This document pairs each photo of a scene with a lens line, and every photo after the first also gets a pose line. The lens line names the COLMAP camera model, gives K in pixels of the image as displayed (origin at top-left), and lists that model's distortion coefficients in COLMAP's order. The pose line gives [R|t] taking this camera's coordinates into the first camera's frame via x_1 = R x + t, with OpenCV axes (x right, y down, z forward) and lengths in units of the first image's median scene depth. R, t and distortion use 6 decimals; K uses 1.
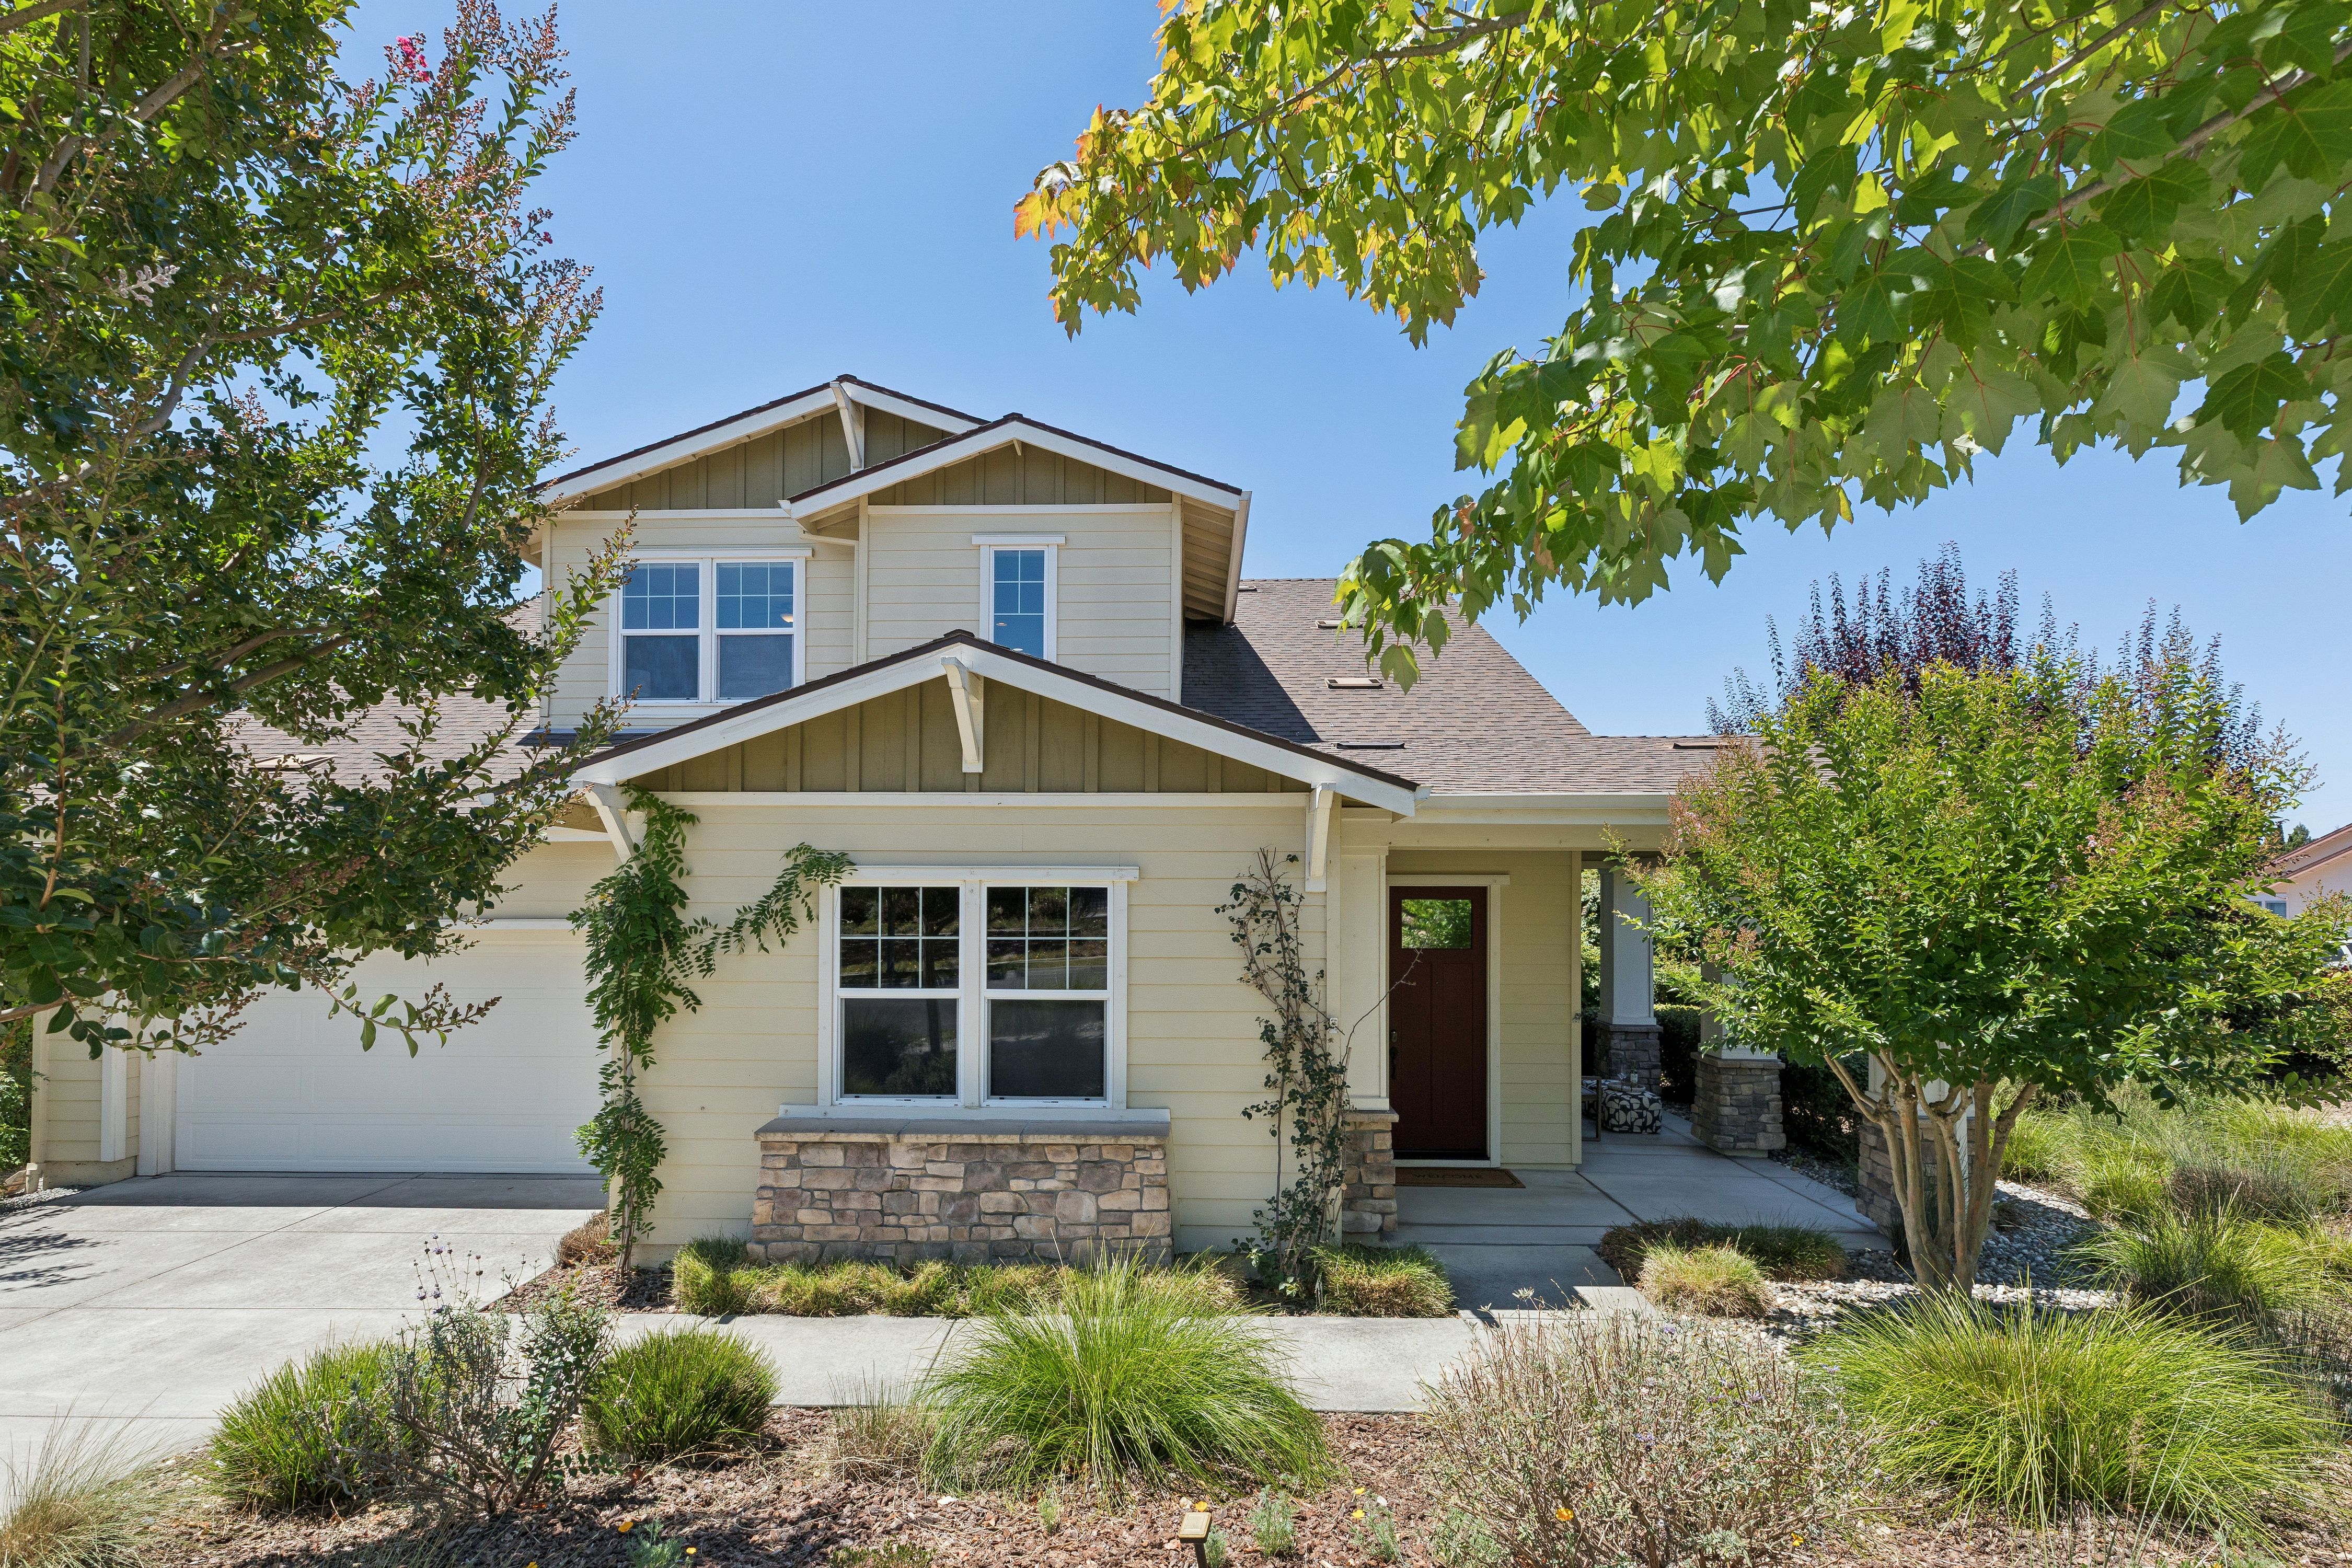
lens RADIAL K [[1098.4, 0, 1173.5], [0, 1098.4, 886.0], [0, 0, 1]] dist [0.001715, 0.000134]
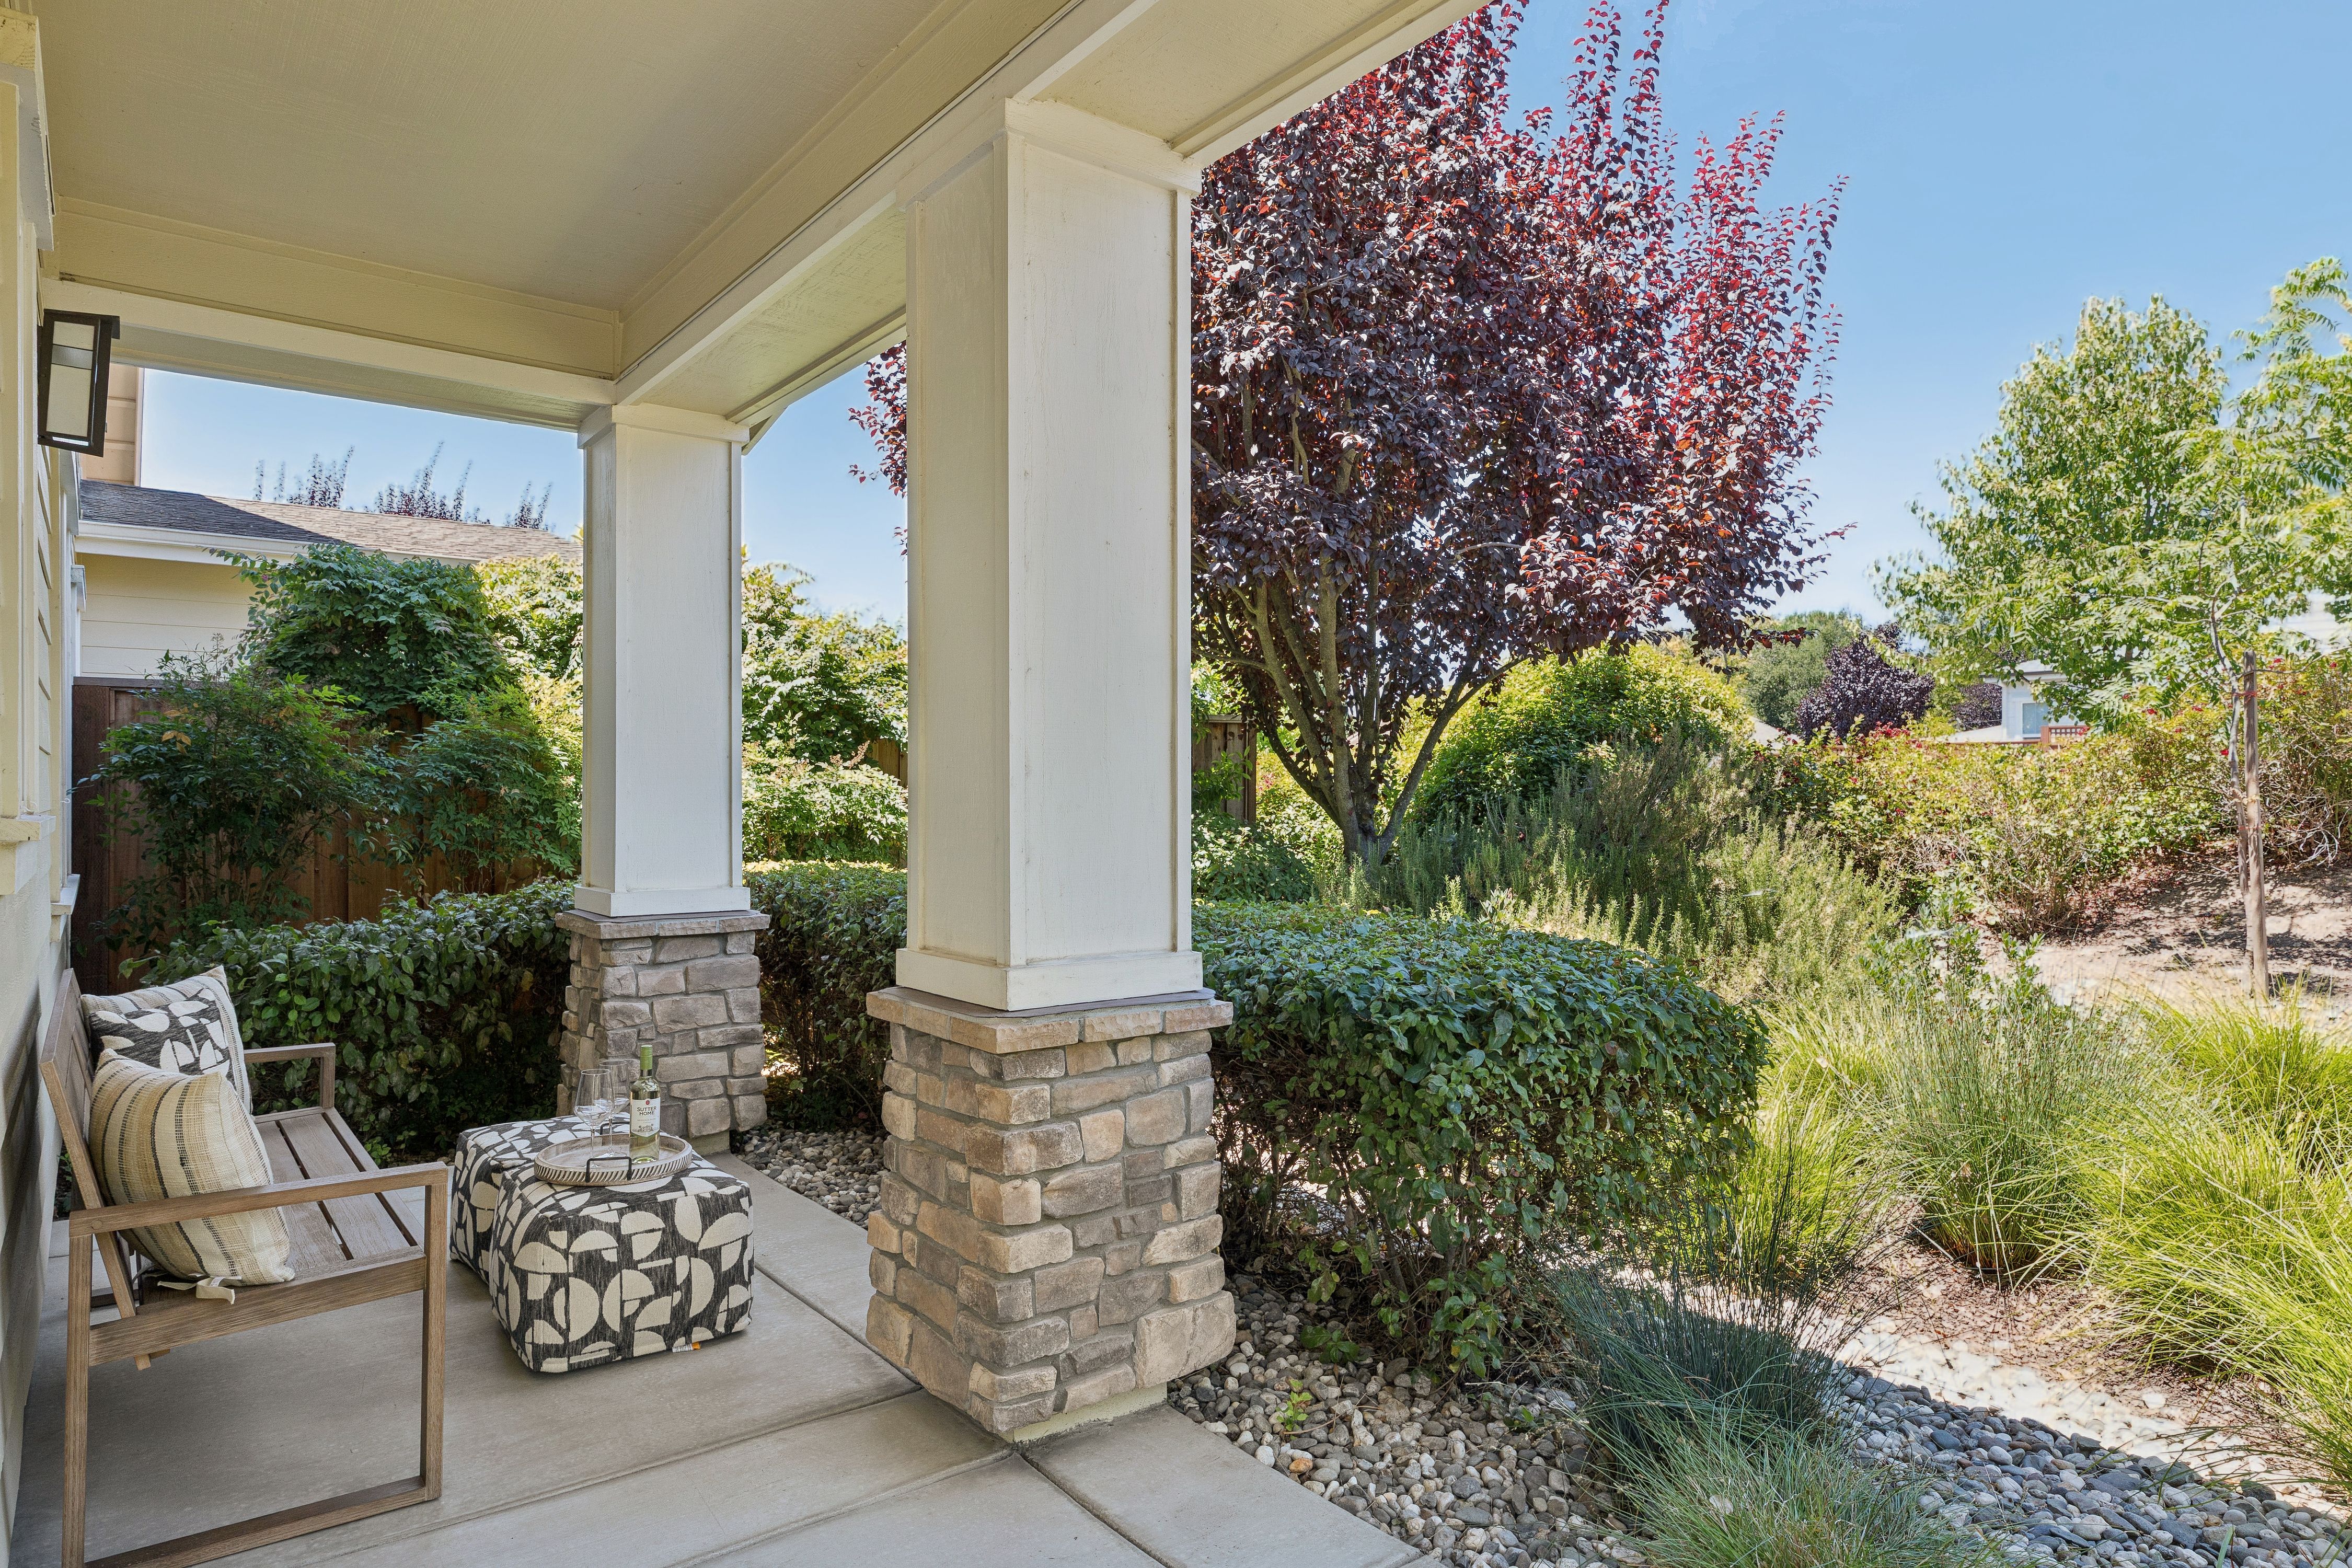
lens RADIAL K [[1354.2, 0, 1176.0], [0, 1354.2, 784.0], [0, 0, 1]] dist [-0.000481, -0.000014]
pose [[0.767682, 0.003493, 0.640821, 0.379482], [-0.003360, 0.999993, -0.001425, 0.121083], [-0.640822, -0.001059, 0.767689, 0.831836]]
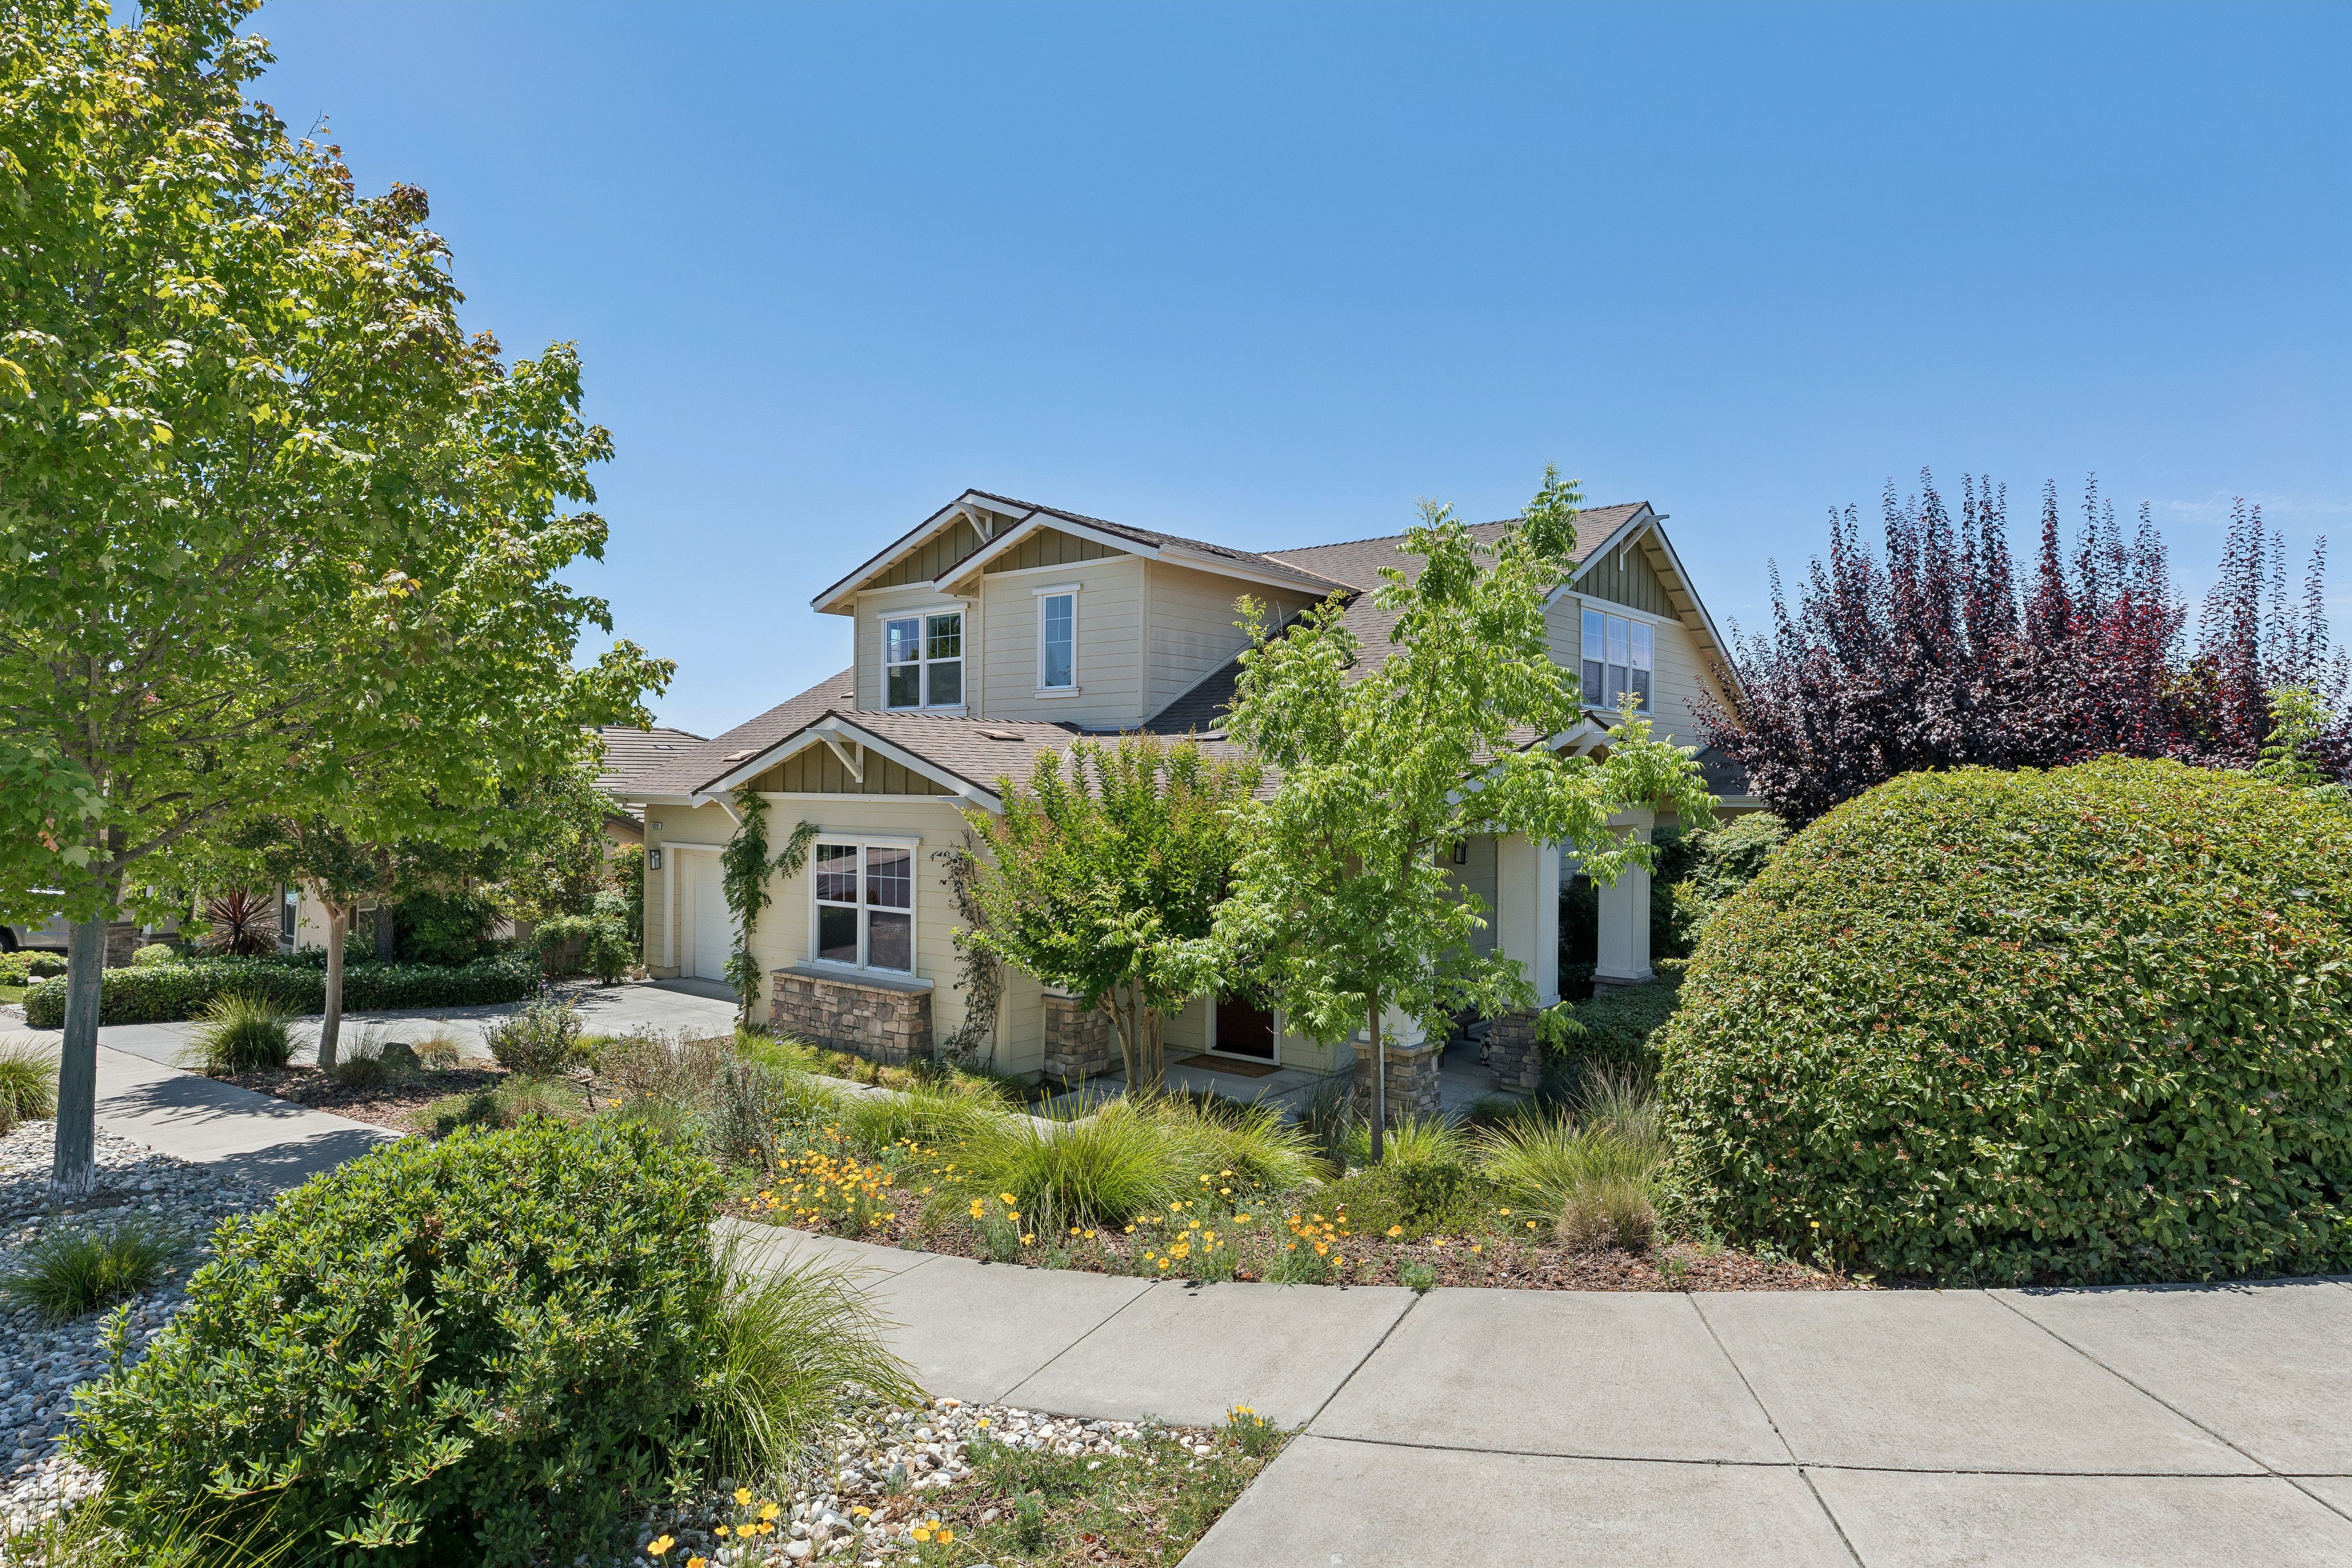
lens RADIAL K [[1354.2, 0, 1176.0], [0, 1354.2, 784.0], [0, 0, 1]] dist [-0.000481, -0.000014]
pose [[0.791316, 0.000283, -0.611407, 1.172989], [0.005100, 0.999962, 0.007064, -0.085121], [0.611386, -0.008708, 0.791285, -0.321985]]
